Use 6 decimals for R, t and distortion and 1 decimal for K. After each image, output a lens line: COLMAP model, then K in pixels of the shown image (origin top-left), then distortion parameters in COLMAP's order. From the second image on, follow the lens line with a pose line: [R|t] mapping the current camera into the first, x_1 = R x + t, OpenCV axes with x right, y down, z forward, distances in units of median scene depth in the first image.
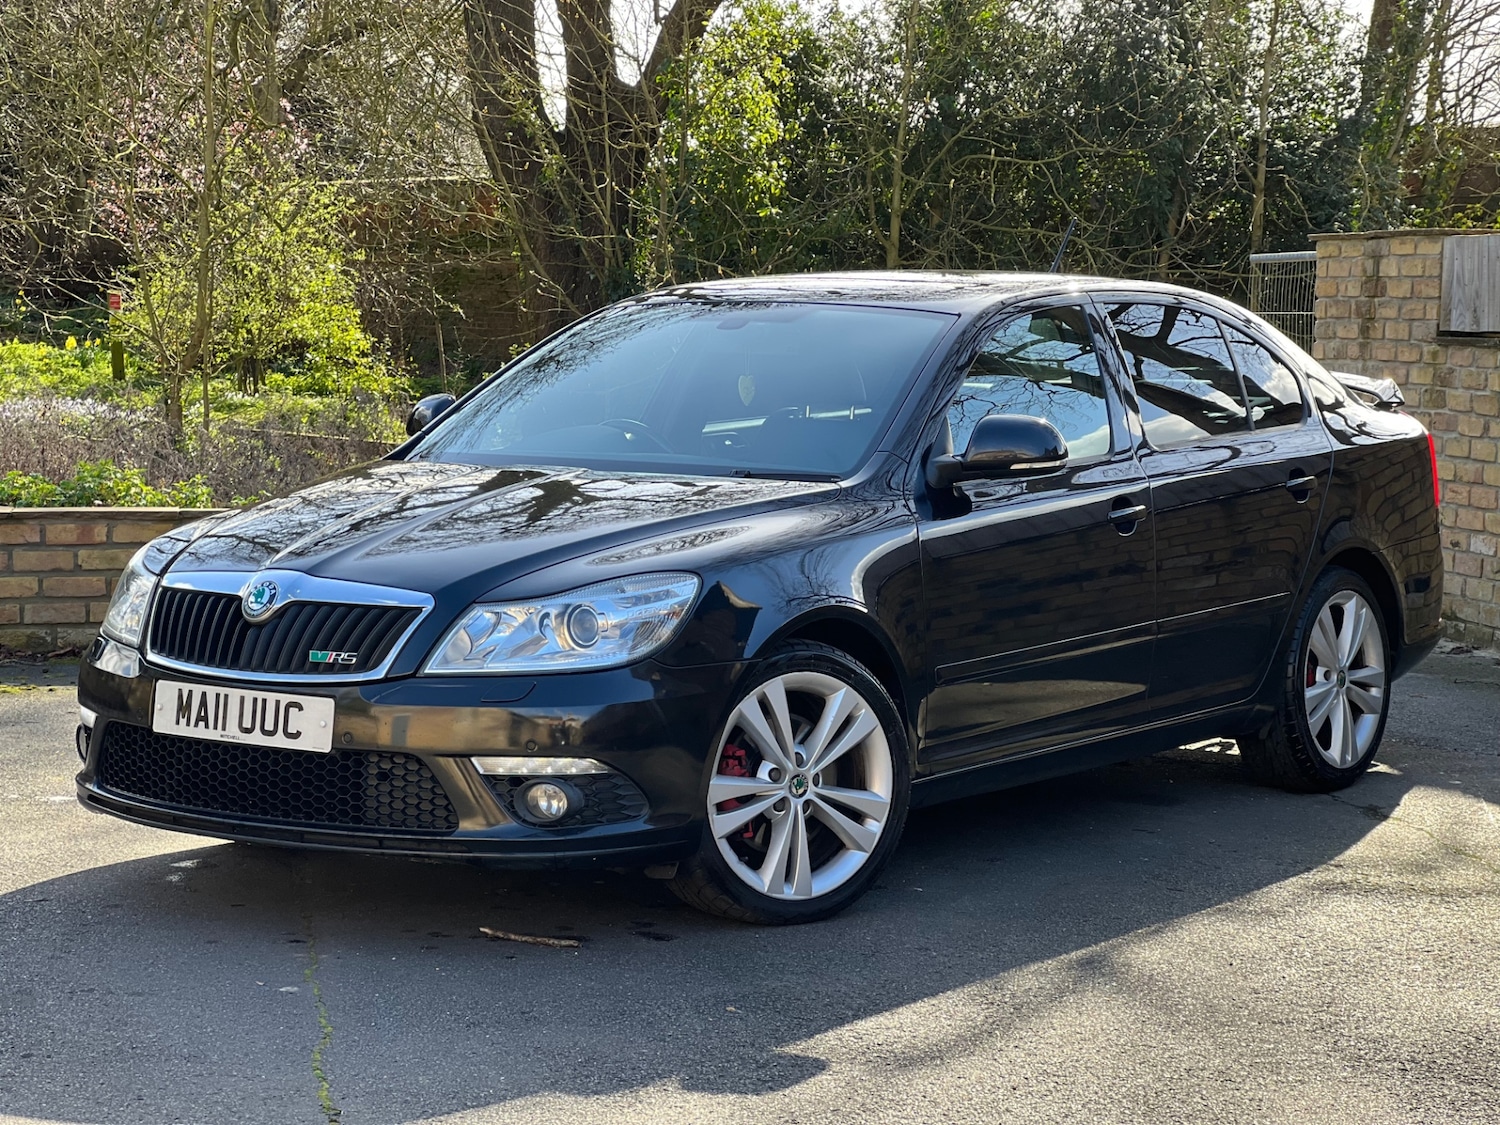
lens RADIAL K [[3380.7, 0, 741.1], [0, 3380.7, 555.7], [0, 0, 1]] dist [-0.058915, 4.198420]
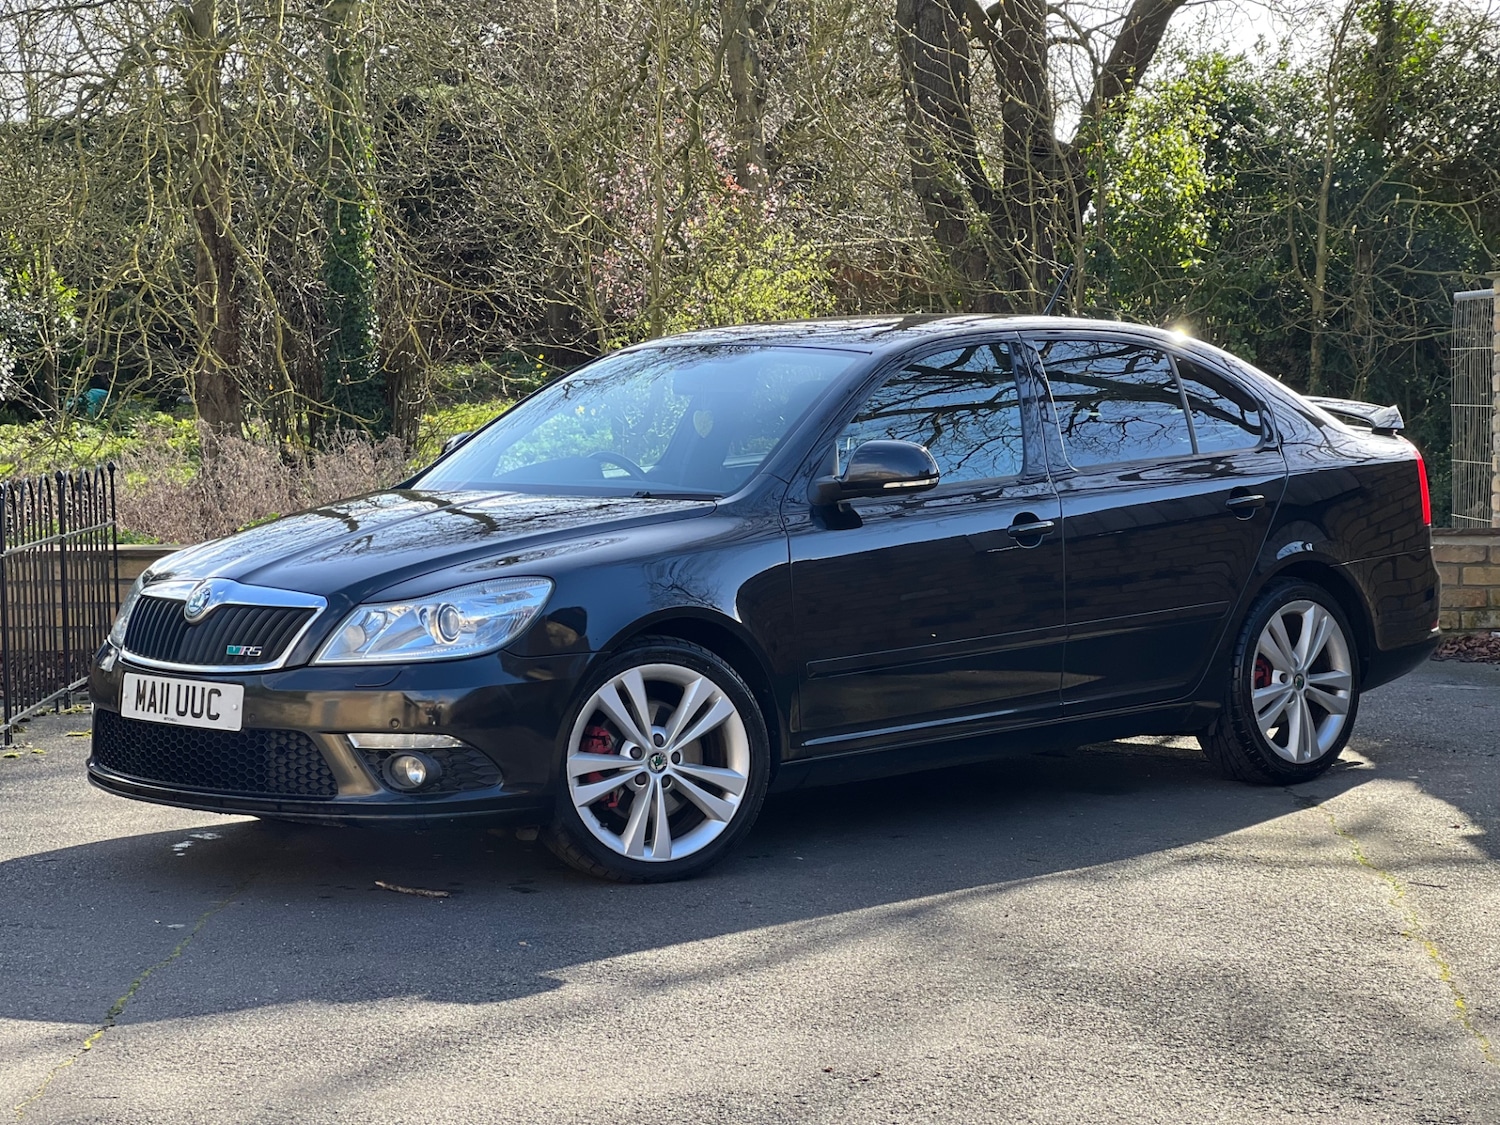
lens RADIAL K [[3363.4, 0, 740.5], [0, 3363.4, 559.9], [0, 0, 1]] dist [0.080090, 2.260425]
pose [[0.983992, -0.009330, -0.177967, 0.232205], [0.006540, 0.999846, -0.016254, 0.016483], [0.178092, 0.014830, 0.983902, -0.118363]]
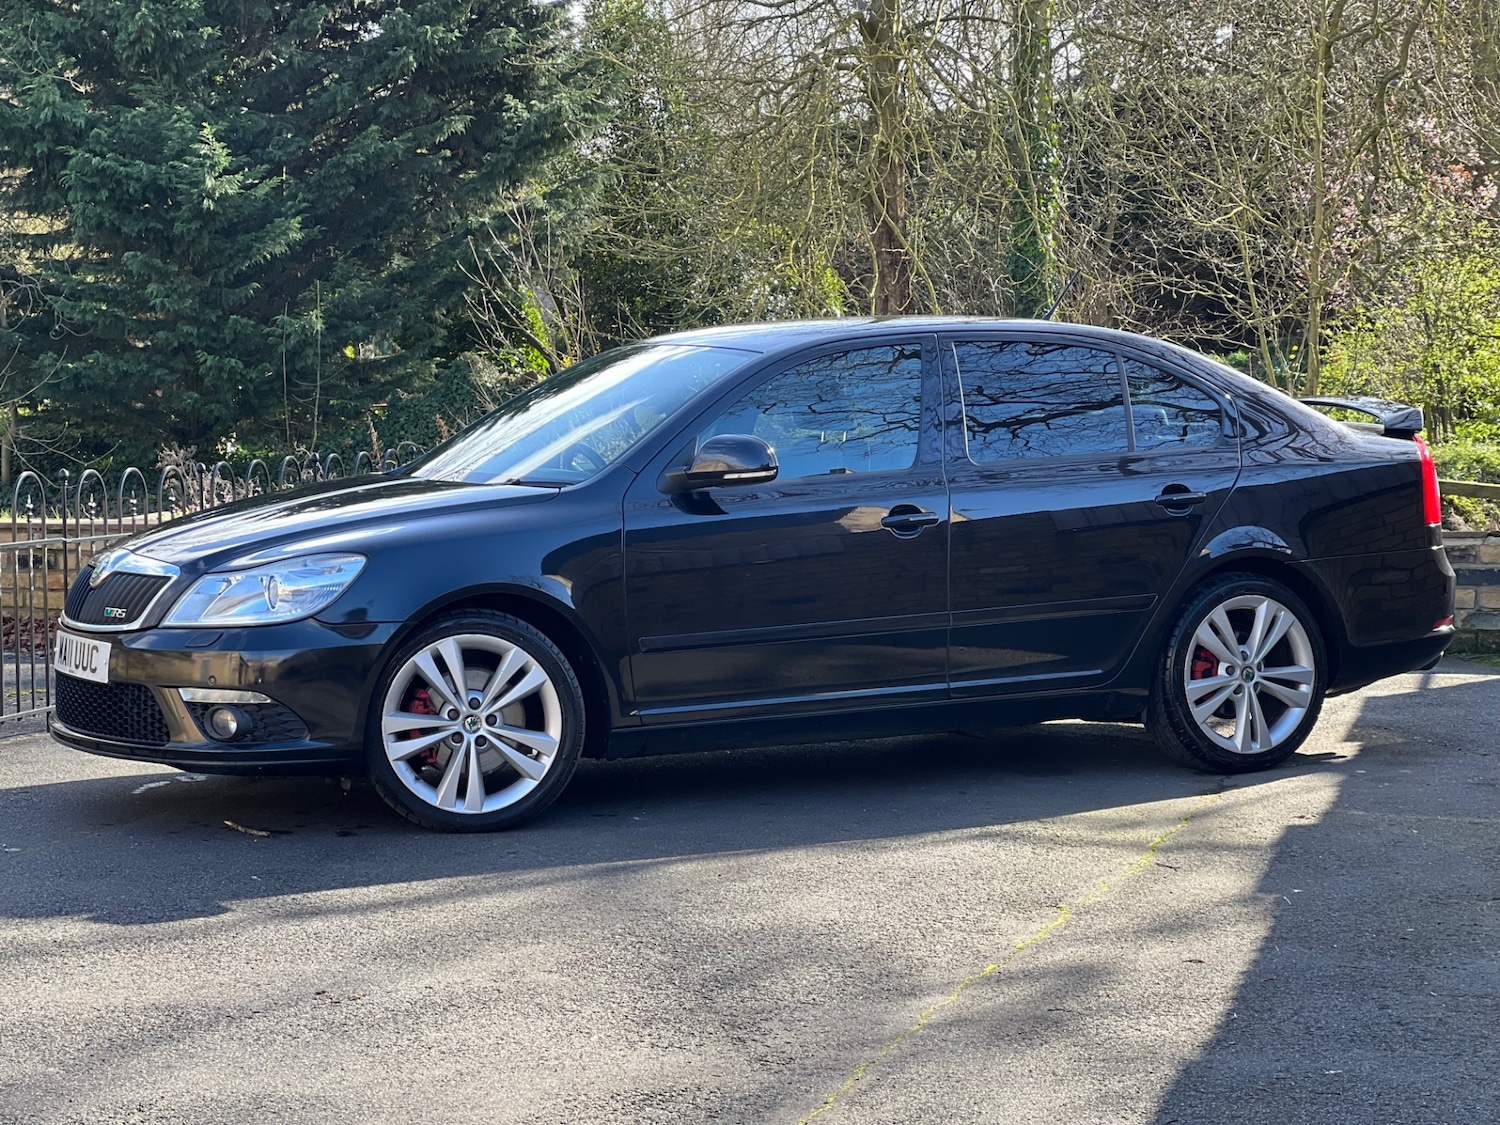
lens RADIAL K [[3363.2, 0, 751.9], [0, 3363.2, 560.5], [0, 0, 1]] dist [0.088473, 2.081762]
pose [[0.900180, 0.013213, -0.435317, 0.615620], [-0.019728, 0.999751, -0.010449, 0.016401], [0.435070, 0.017994, 0.900217, -0.090154]]
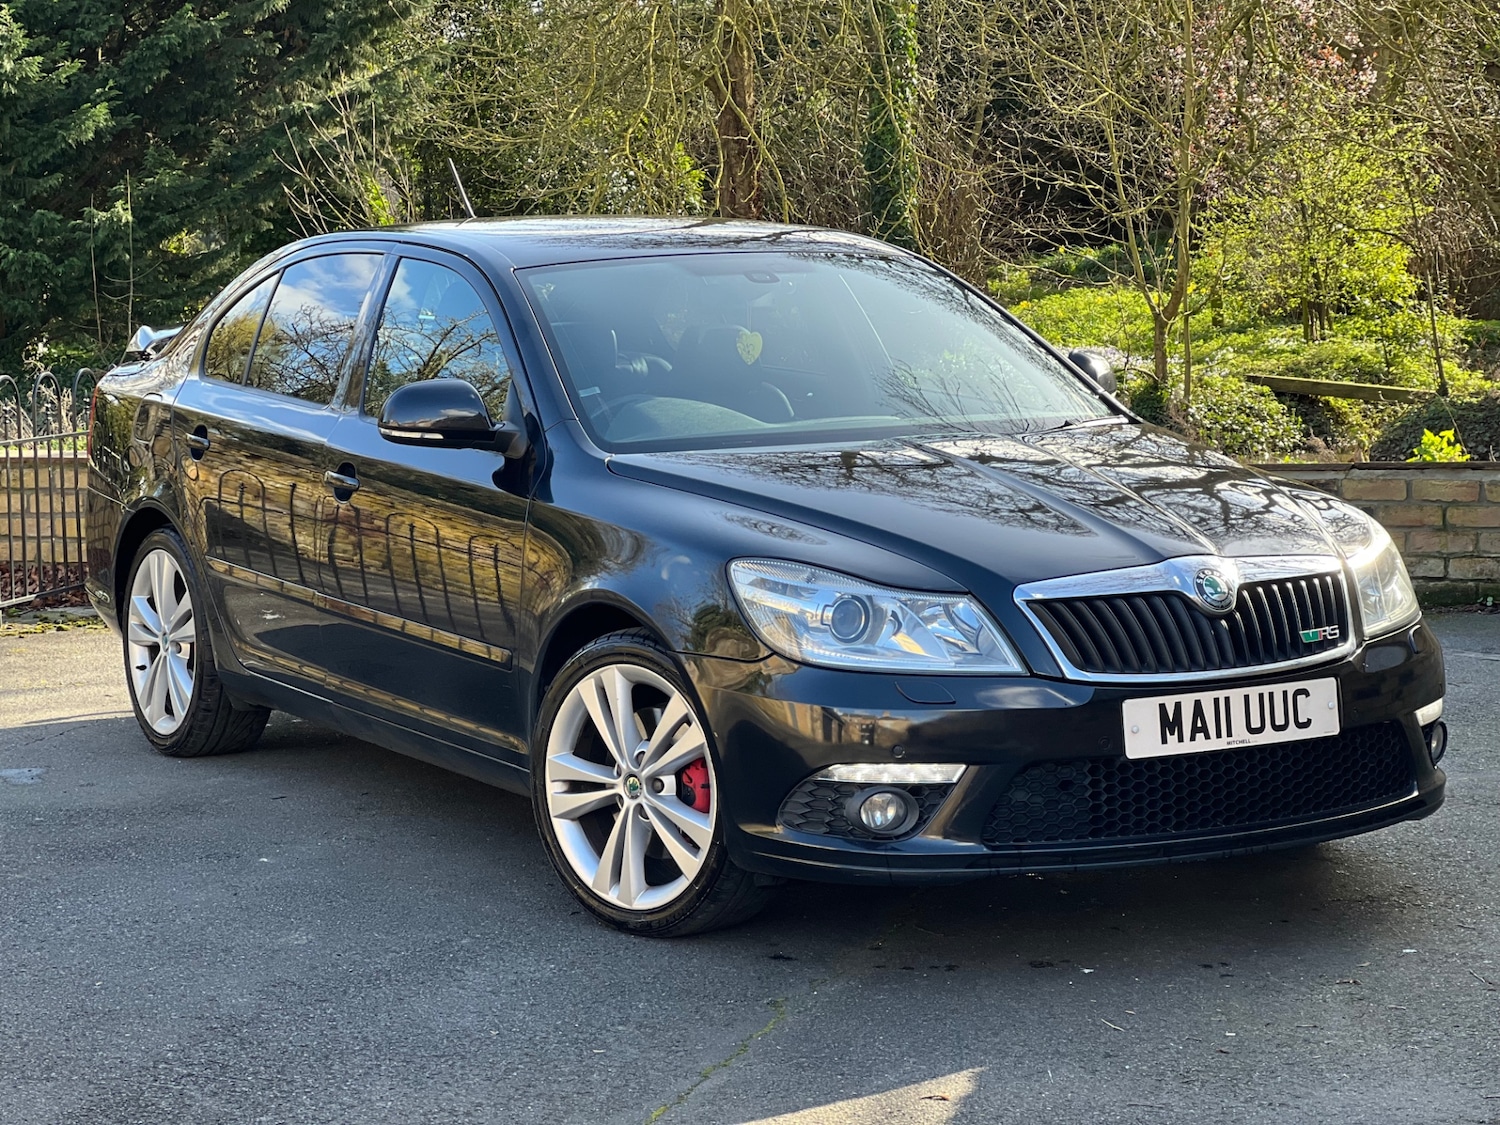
lens RADIAL K [[3363.4, 0, 740.5], [0, 3363.4, 559.9], [0, 0, 1]] dist [0.080090, 2.260425]
pose [[0.912629, 0.022592, -0.408164, 0.560977], [-0.015335, 0.999661, 0.021045, -0.009550], [0.408501, -0.012947, 0.912666, 0.171593]]
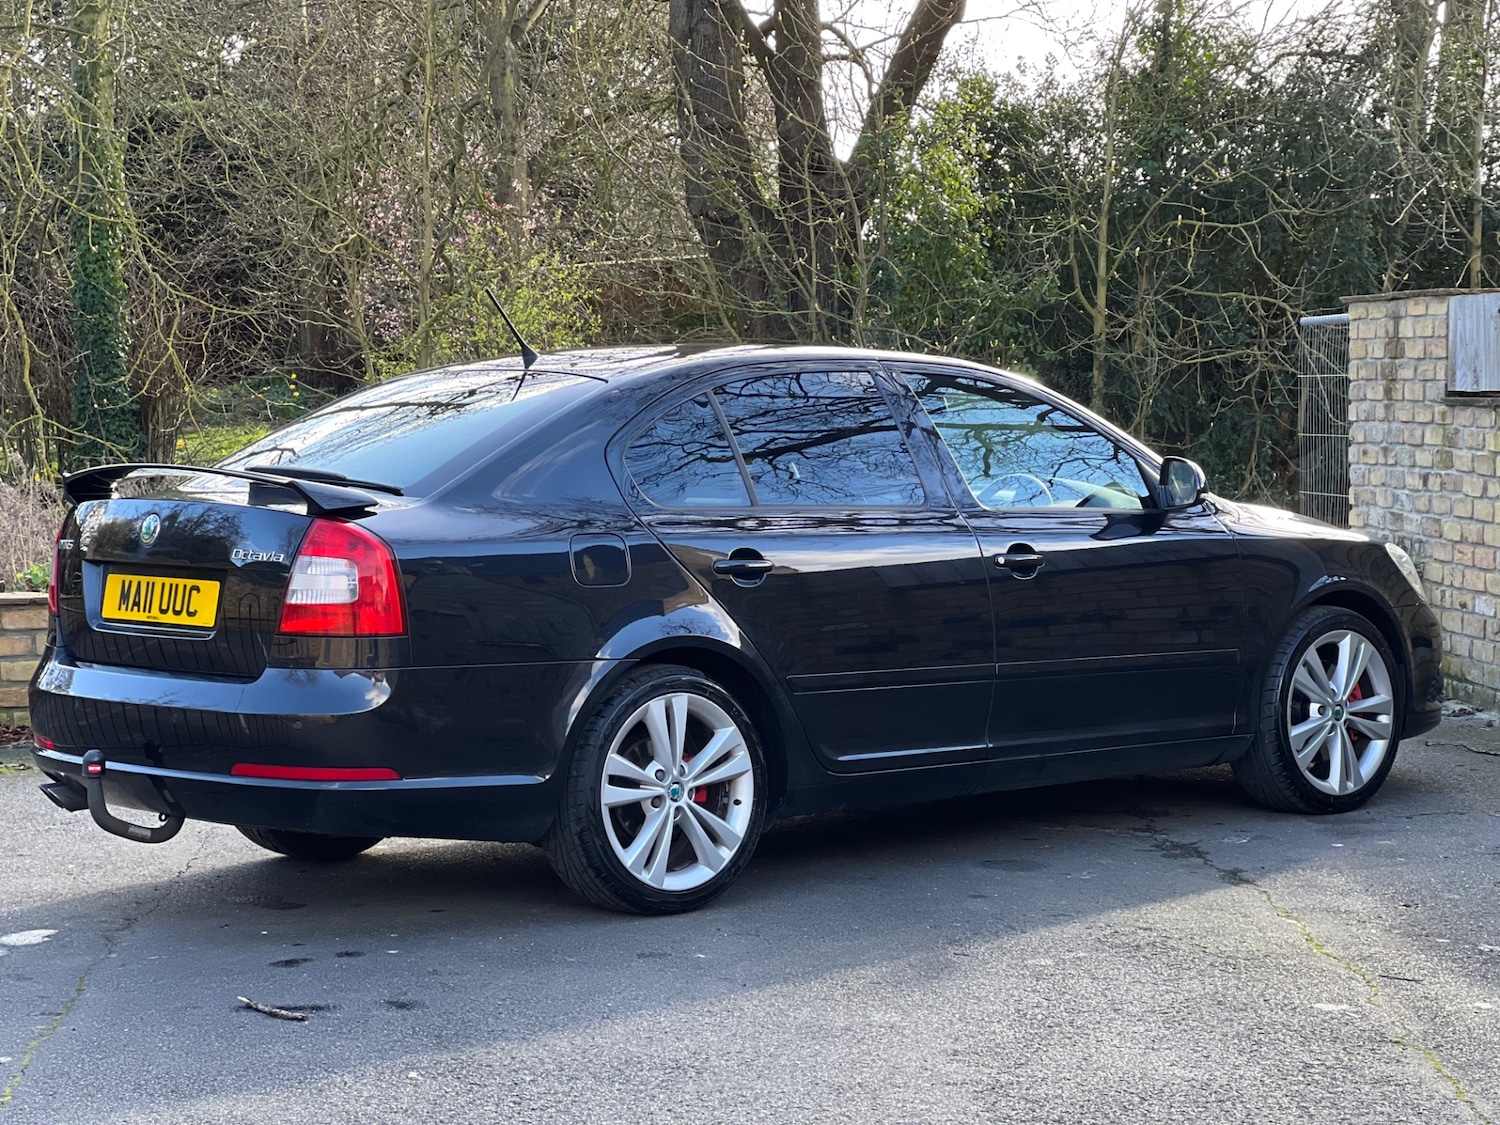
lens RADIAL K [[3363.2, 0, 751.9], [0, 3363.2, 560.5], [0, 0, 1]] dist [0.088473, 2.081762]
pose [[0.995022, -0.018018, -0.098010, 0.166707], [0.016086, 0.999661, -0.020466, 0.000695], [0.098346, 0.018787, 0.994975, -0.008536]]
